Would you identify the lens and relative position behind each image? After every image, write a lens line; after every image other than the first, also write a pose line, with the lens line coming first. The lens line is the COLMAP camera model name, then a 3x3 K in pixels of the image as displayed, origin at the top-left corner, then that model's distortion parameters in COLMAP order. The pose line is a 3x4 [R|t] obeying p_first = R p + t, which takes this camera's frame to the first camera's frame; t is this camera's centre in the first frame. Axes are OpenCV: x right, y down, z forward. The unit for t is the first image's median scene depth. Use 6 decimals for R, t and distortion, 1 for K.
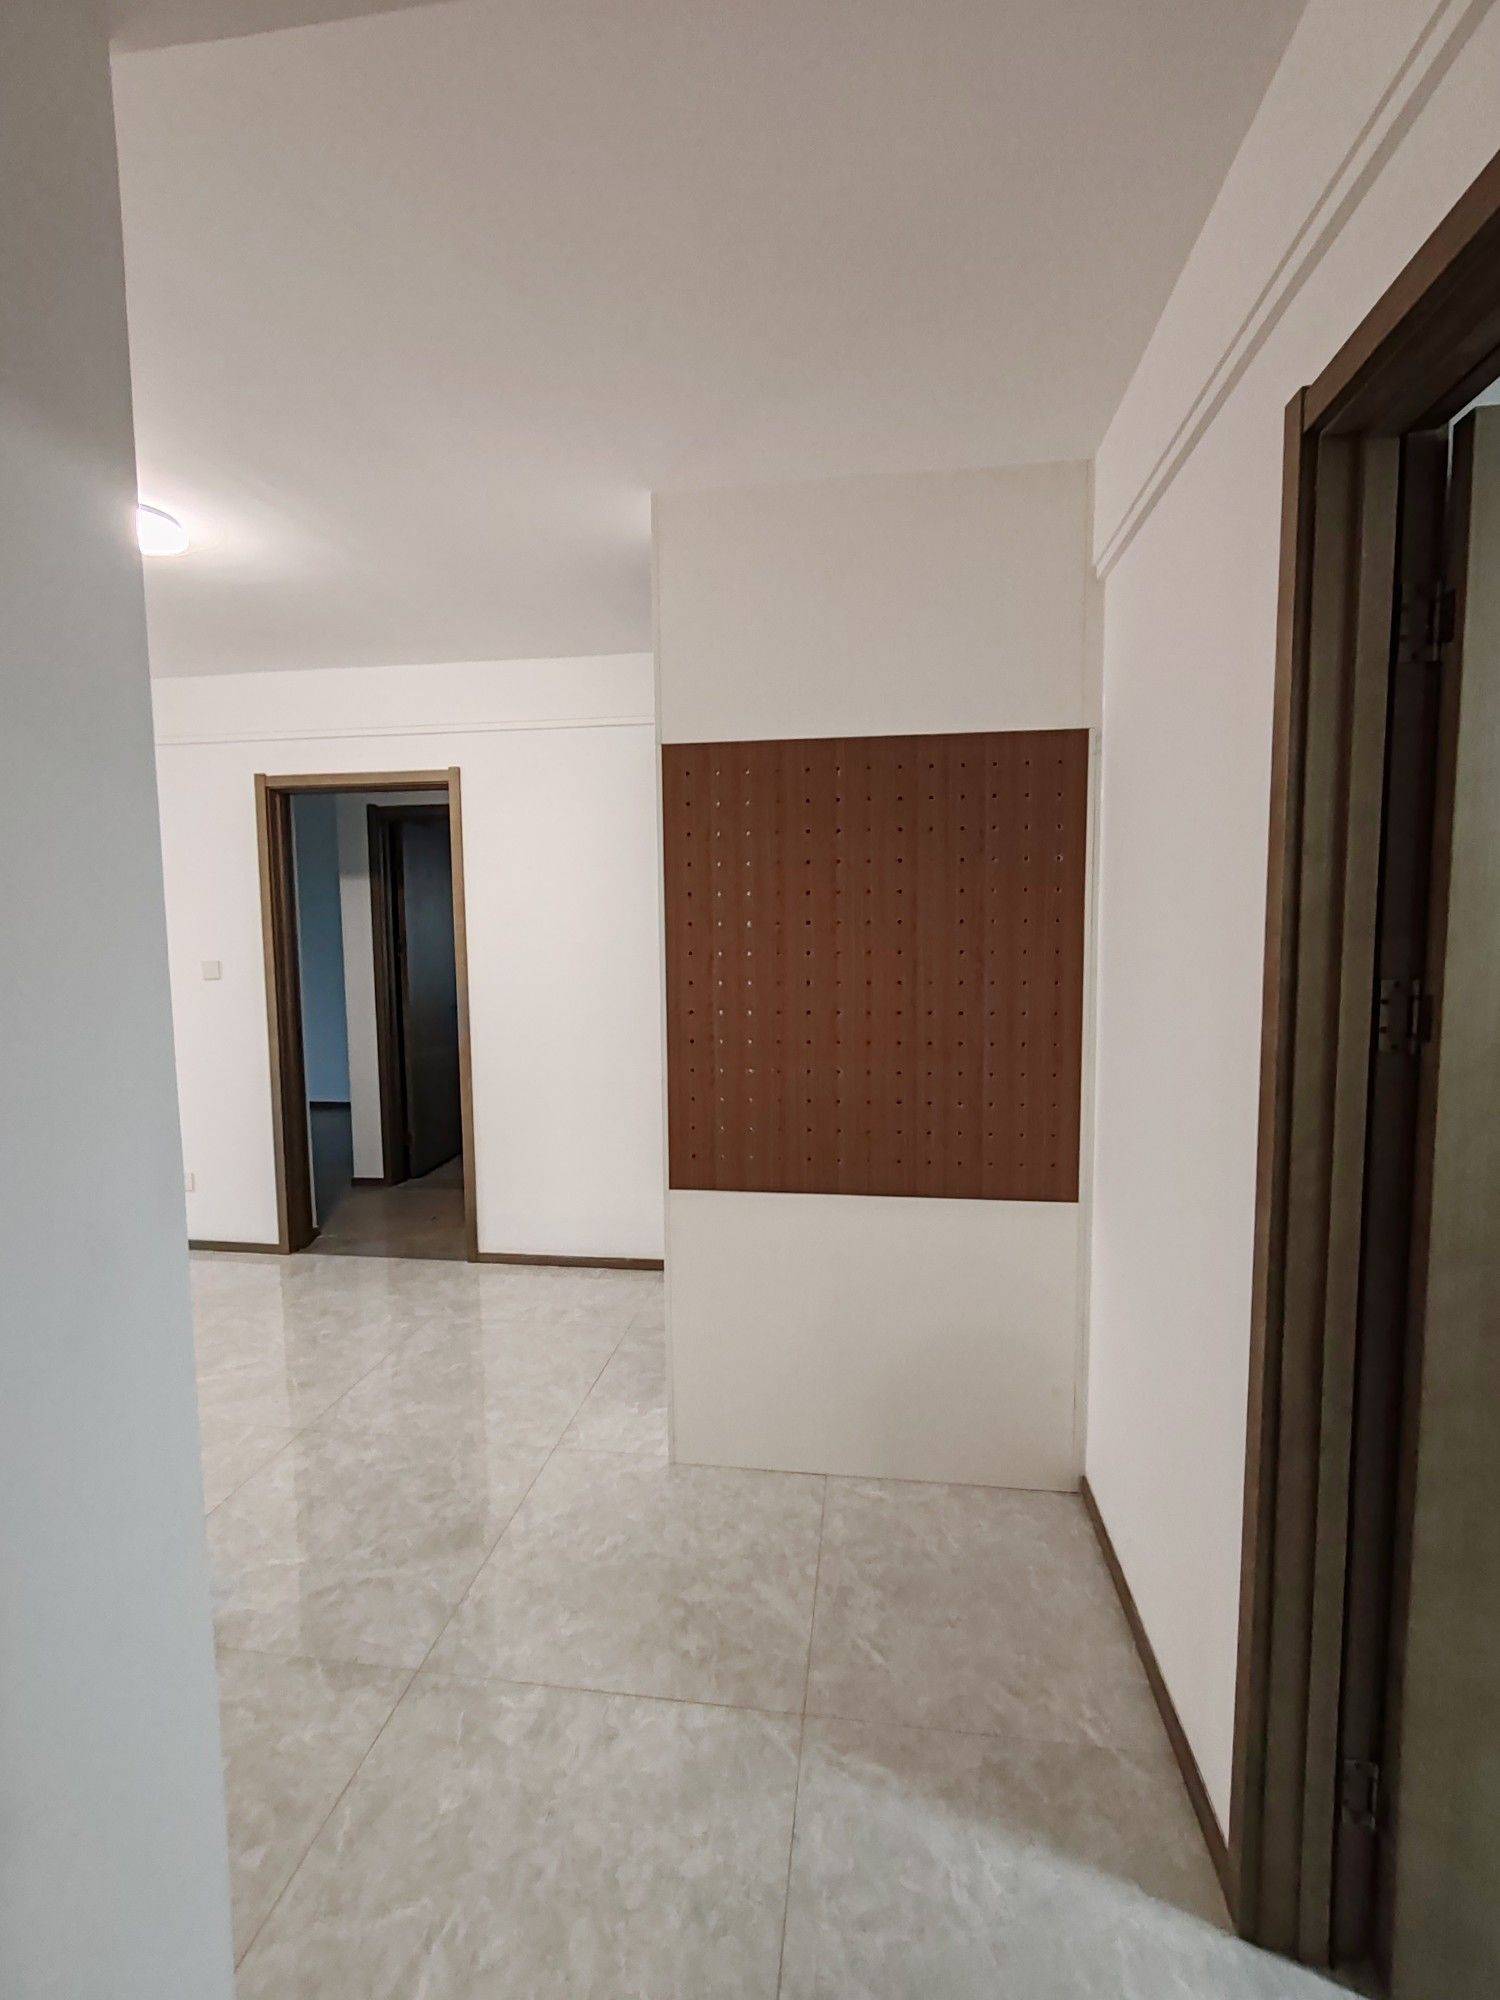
lens RADIAL K [[907.5, 0, 751.3], [0, 907.5, 994.5], [0, 0, 1]] dist [0.000432, 0.000208]
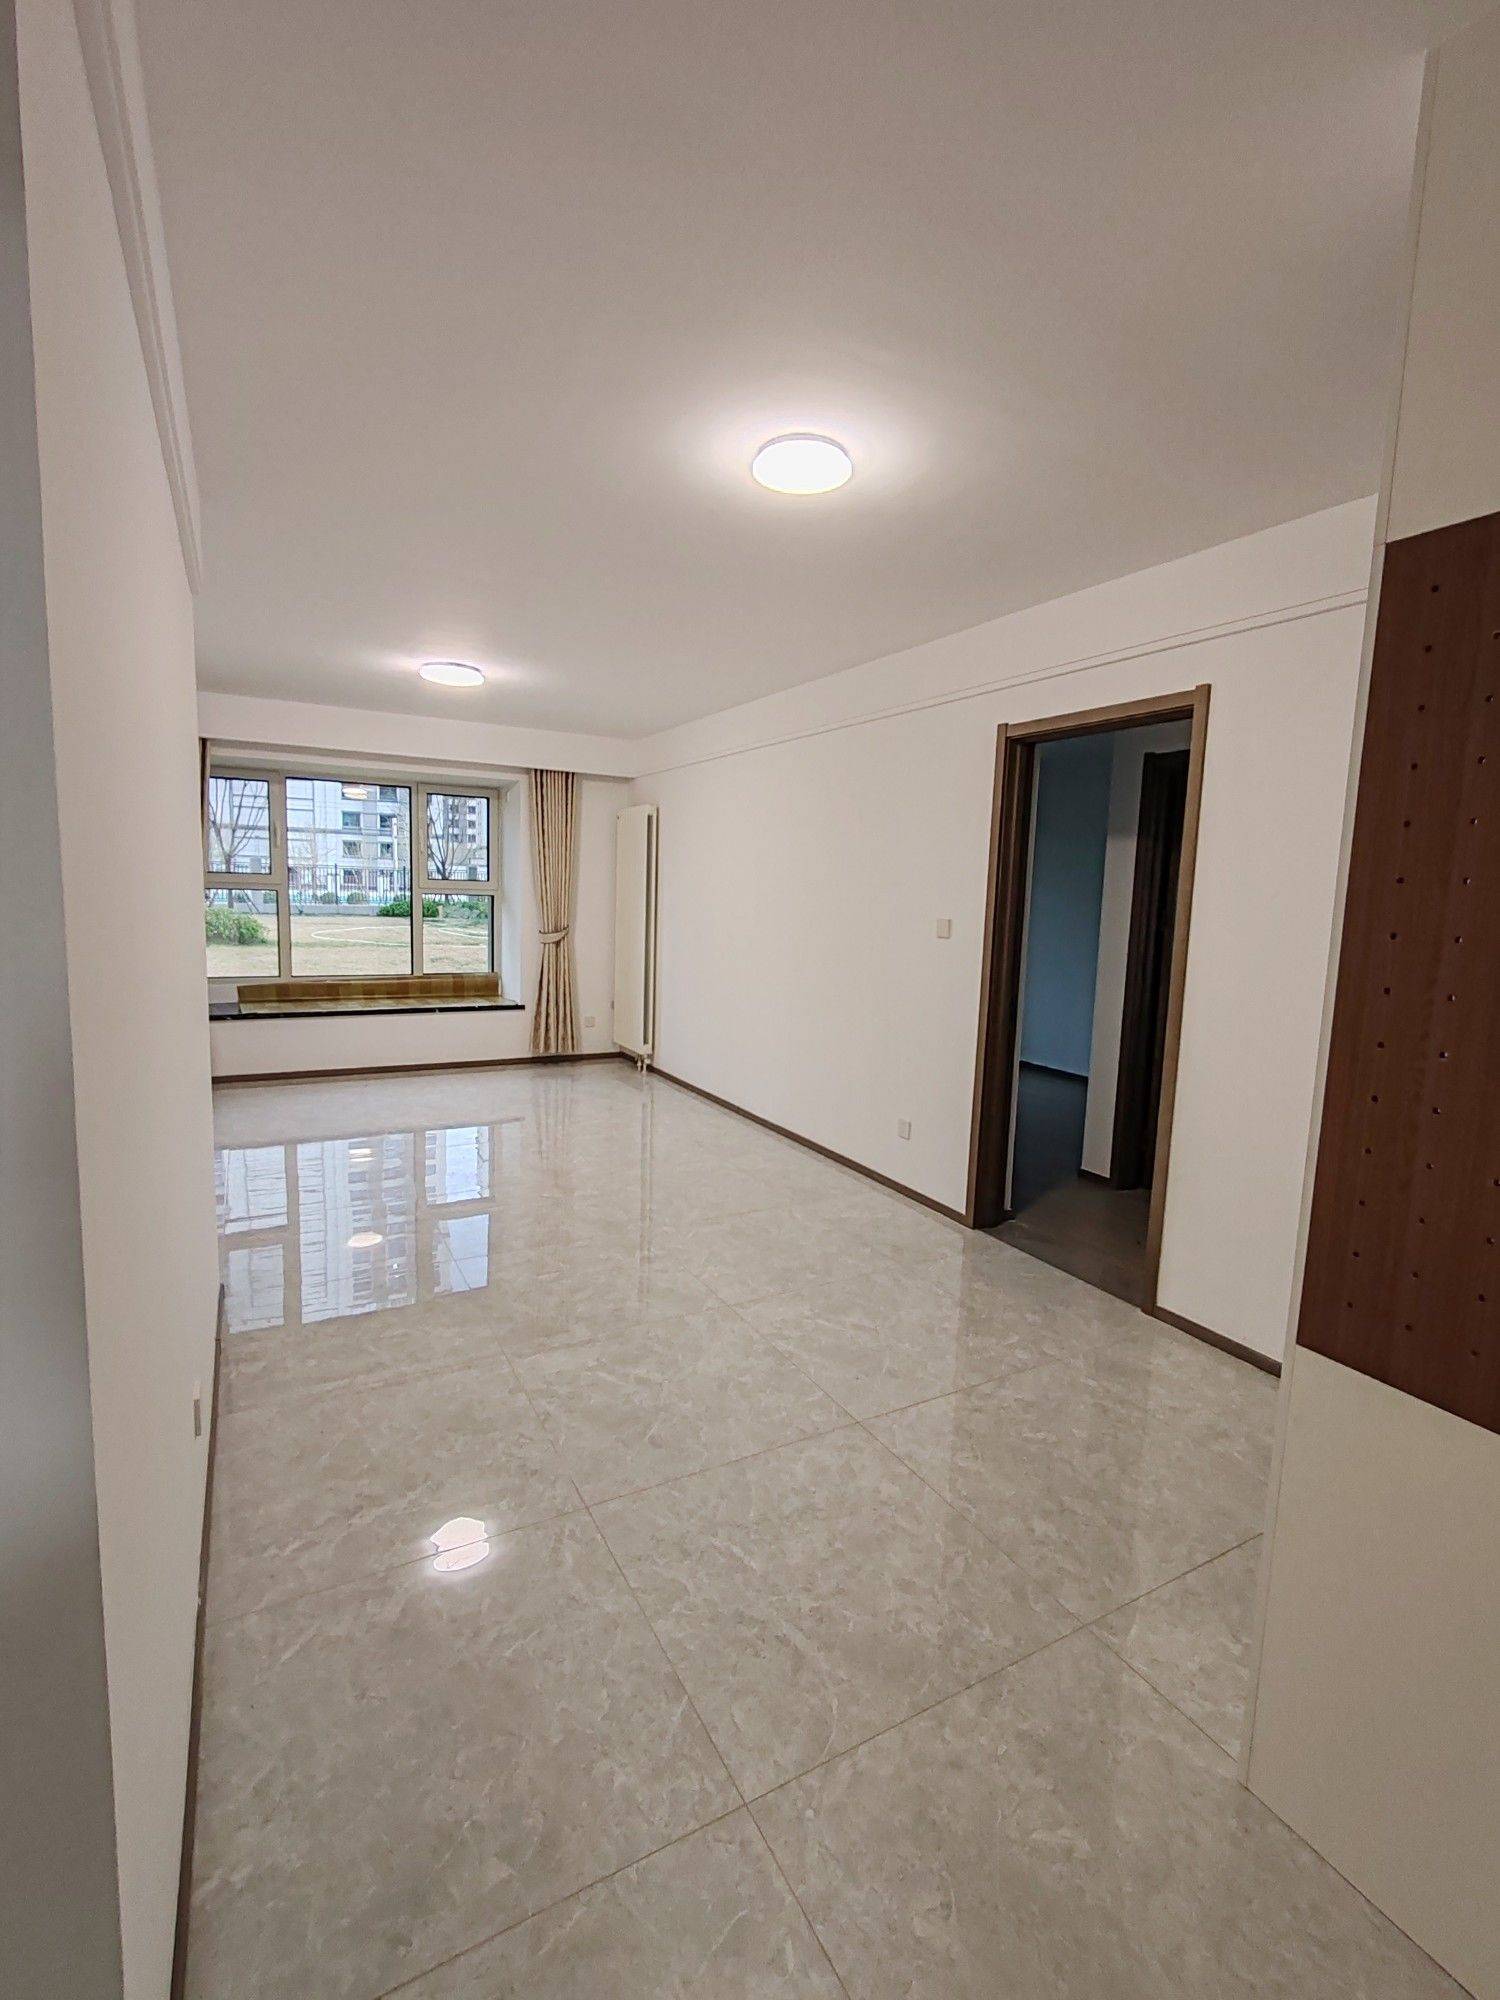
lens RADIAL K [[907.5, 0, 751.3], [0, 907.5, 994.5], [0, 0, 1]] dist [0.000432, 0.000208]
pose [[0.603476, 0.124508, -0.787600, 0.081113], [-0.107101, 0.991440, 0.074669, -0.006609], [0.790156, 0.039292, 0.611645, 0.234085]]
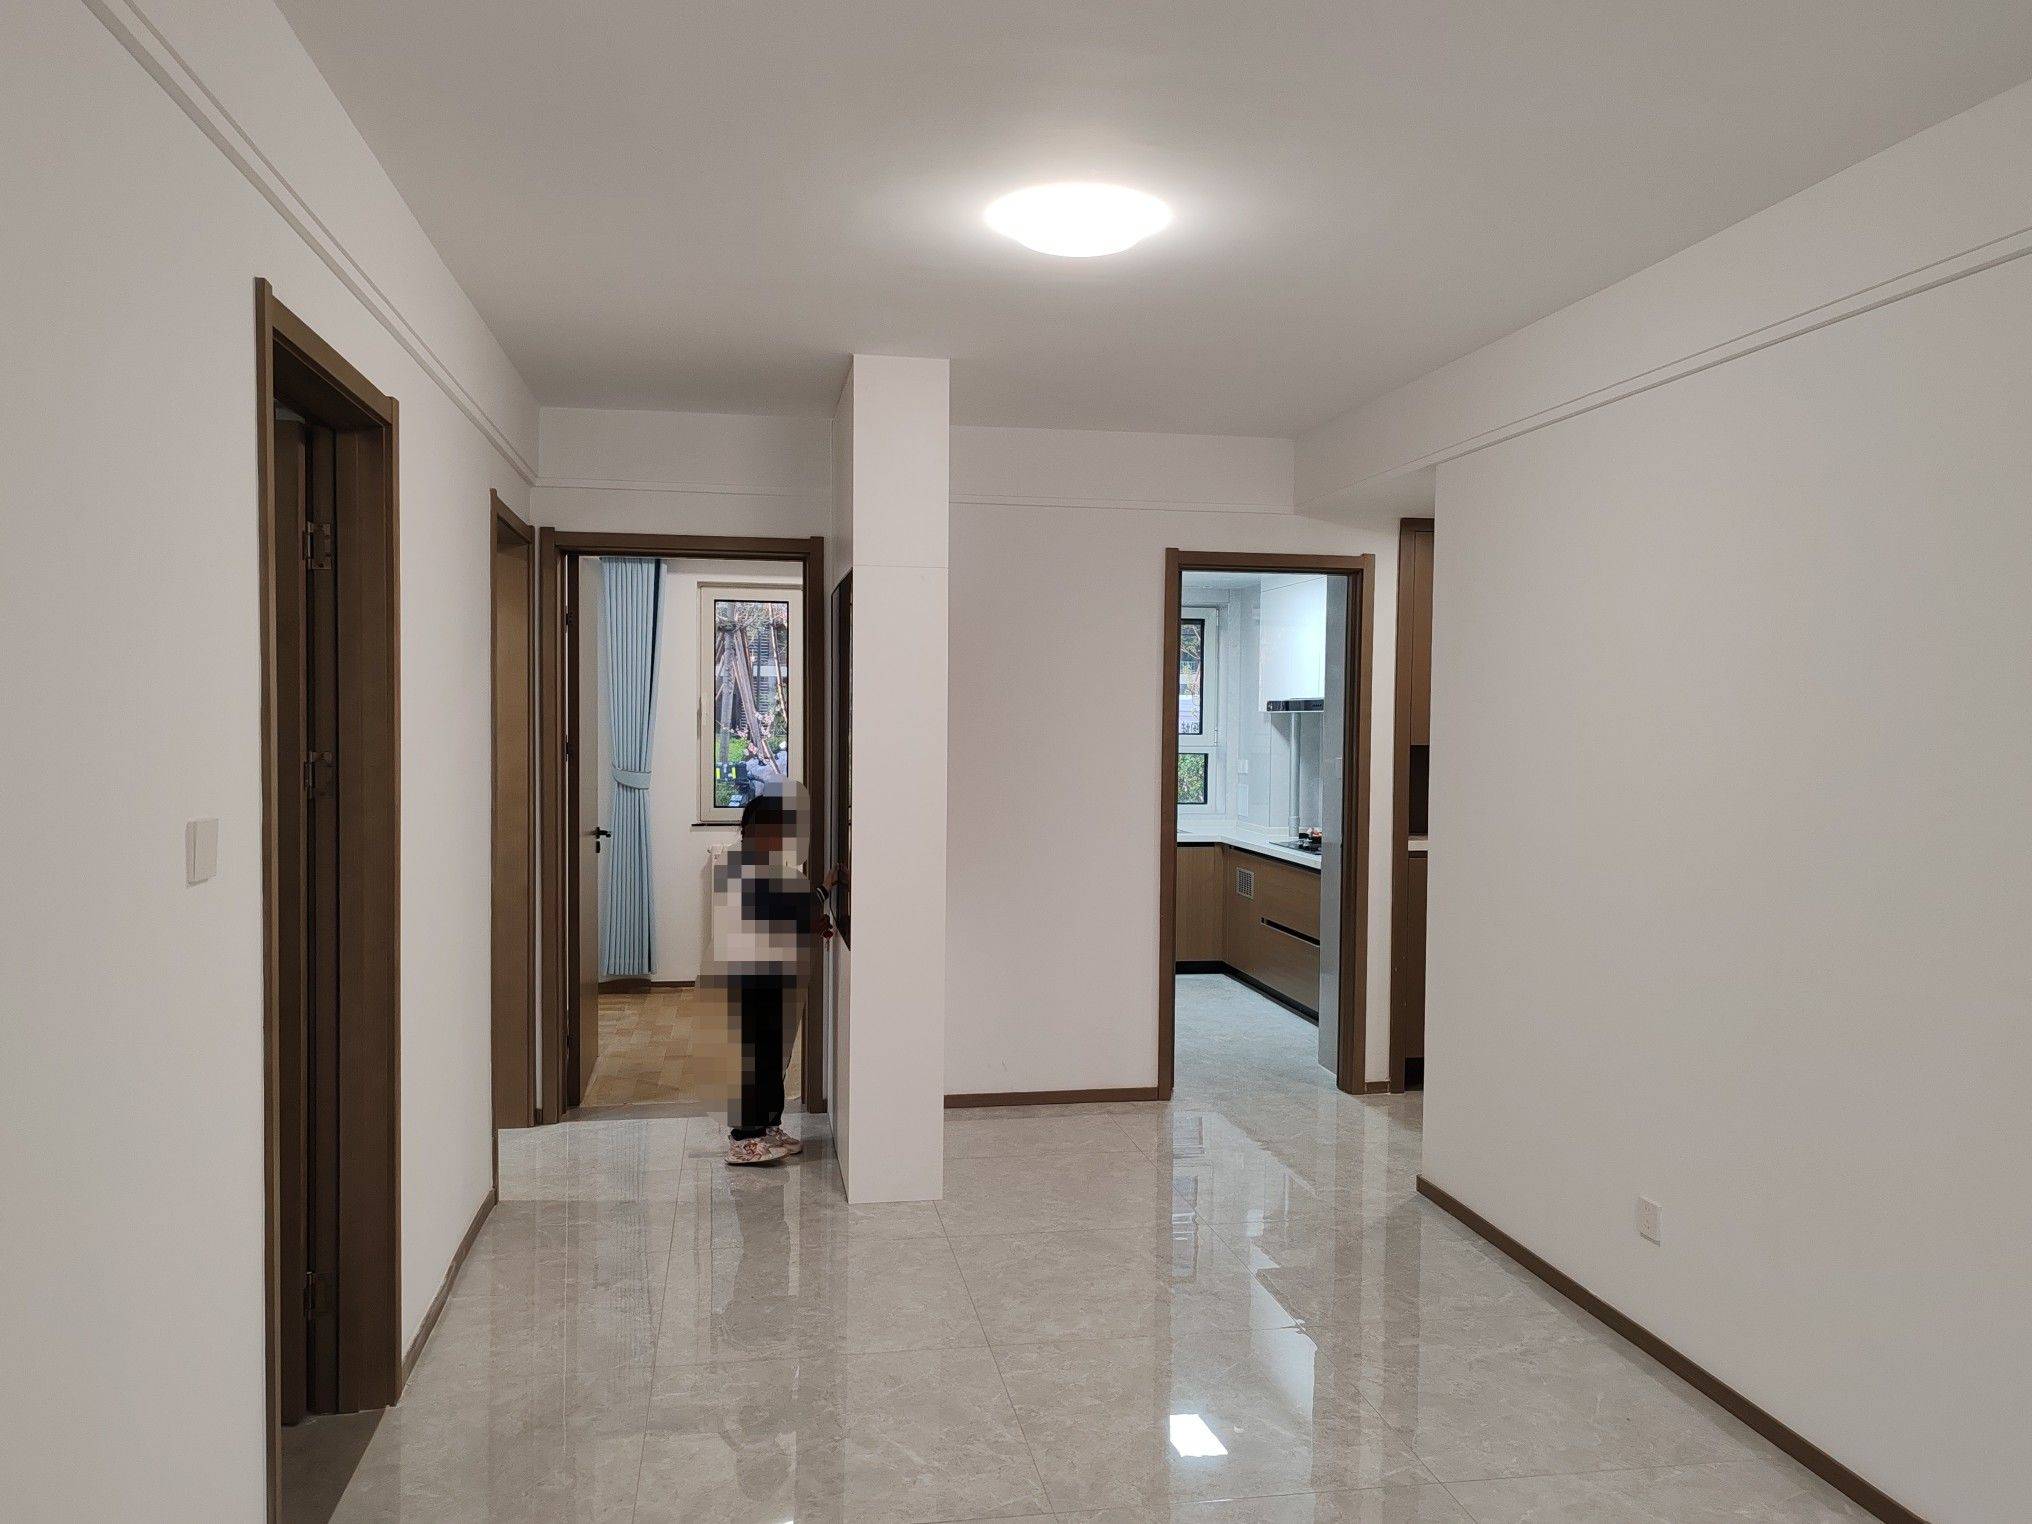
lens RADIAL K [[1541.5, 0, 1016.0], [0, 1541.5, 762.0], [0, 0, 1]] dist [0.008336, 0.003277]
pose [[-0.315169, -0.015743, 0.948905, -1.249278], [0.074537, 0.996363, 0.041287, -0.060328], [-0.946104, 0.083741, -0.312850, 0.955273]]
